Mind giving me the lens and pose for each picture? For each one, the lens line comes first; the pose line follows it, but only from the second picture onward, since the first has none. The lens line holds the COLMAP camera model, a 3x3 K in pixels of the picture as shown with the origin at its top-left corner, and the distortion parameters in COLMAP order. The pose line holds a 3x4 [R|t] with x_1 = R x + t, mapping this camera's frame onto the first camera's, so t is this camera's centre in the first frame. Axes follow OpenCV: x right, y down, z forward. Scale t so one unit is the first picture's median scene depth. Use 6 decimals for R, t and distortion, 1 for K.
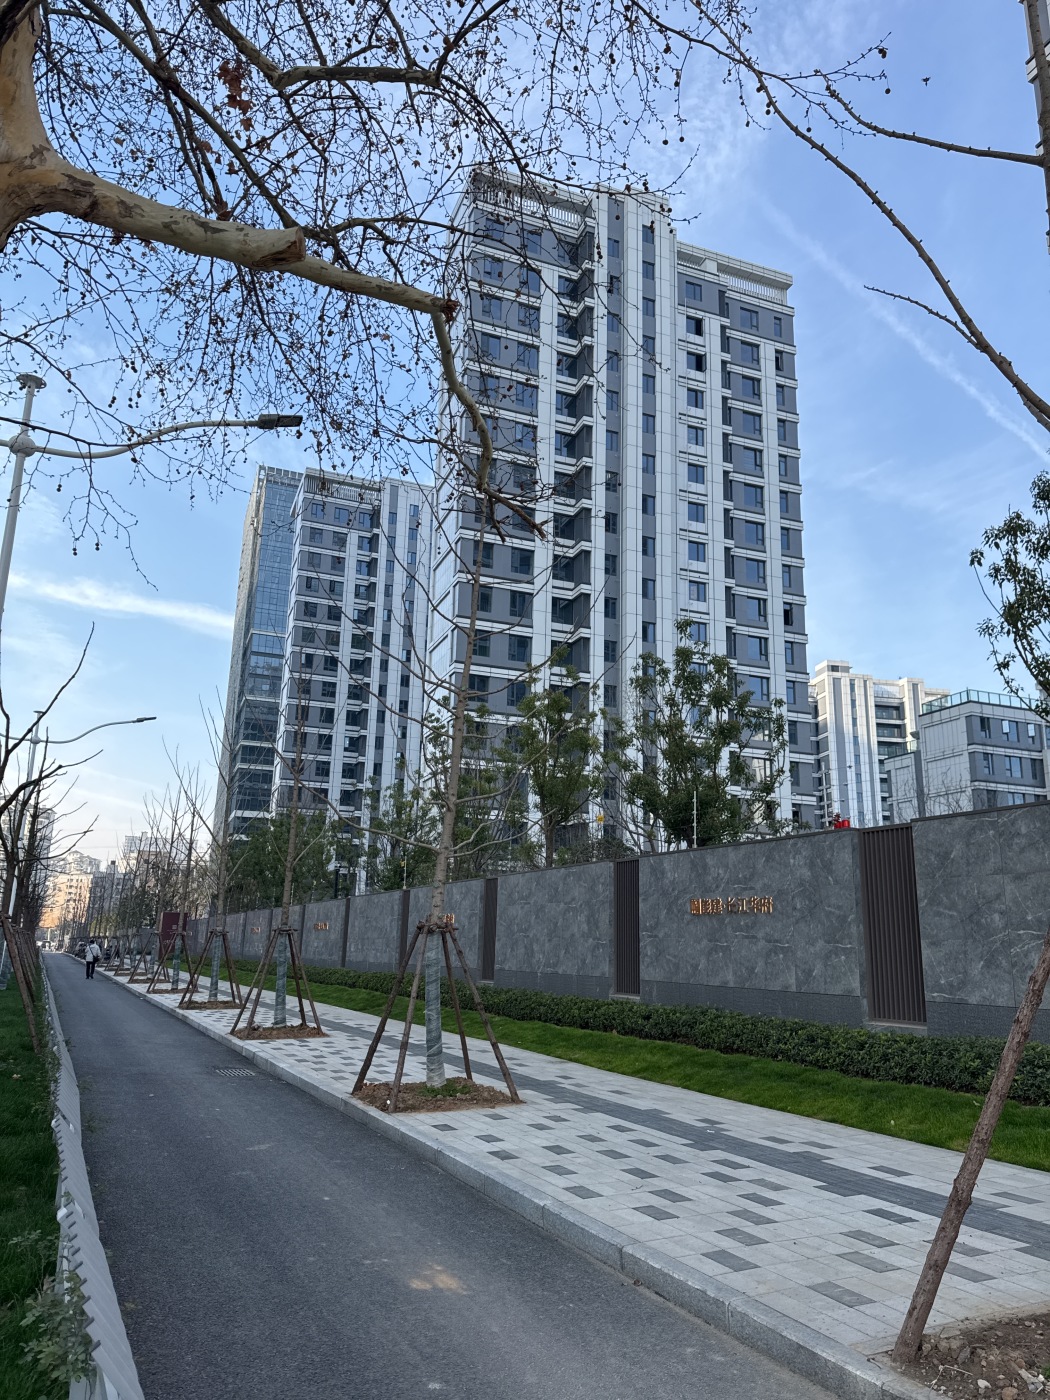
lens RADIAL K [[1008.5, 0, 527.0], [0, 1008.5, 708.2], [0, 0, 1]] dist [0.091734, -0.083885]
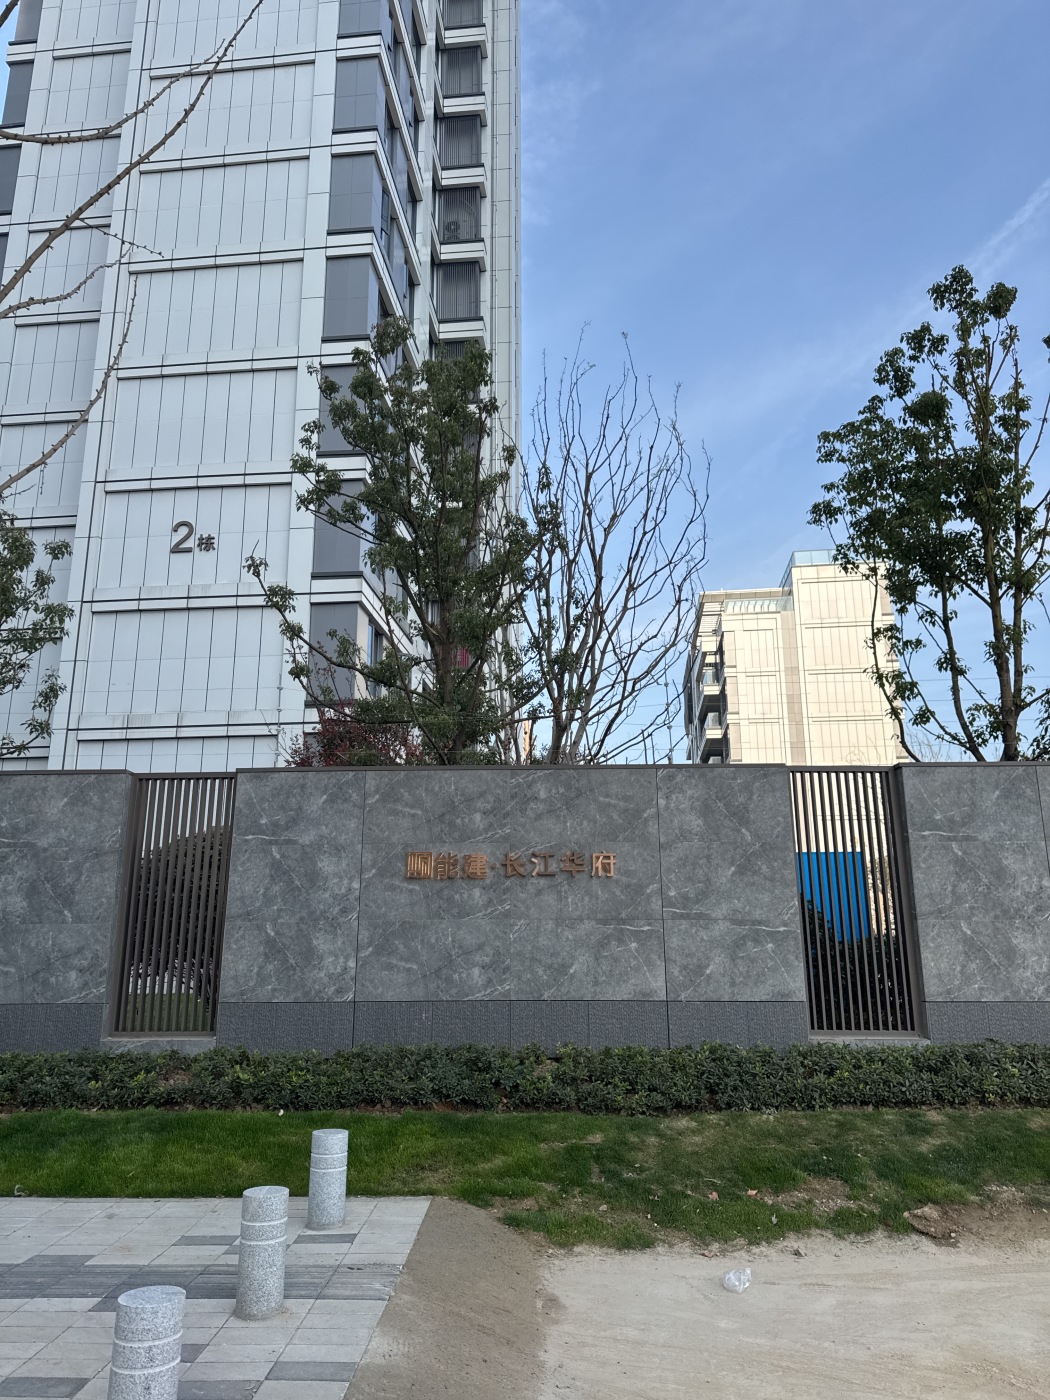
lens RADIAL K [[1009.5, 0, 529.0], [0, 1009.5, 709.1], [0, 0, 1]] dist [0.087244, -0.090203]
pose [[0.452907, 0.186369, 0.871861, -0.320932], [-0.201797, 0.973958, -0.103365, 0.156877], [-0.868420, -0.129124, 0.478721, 0.679614]]
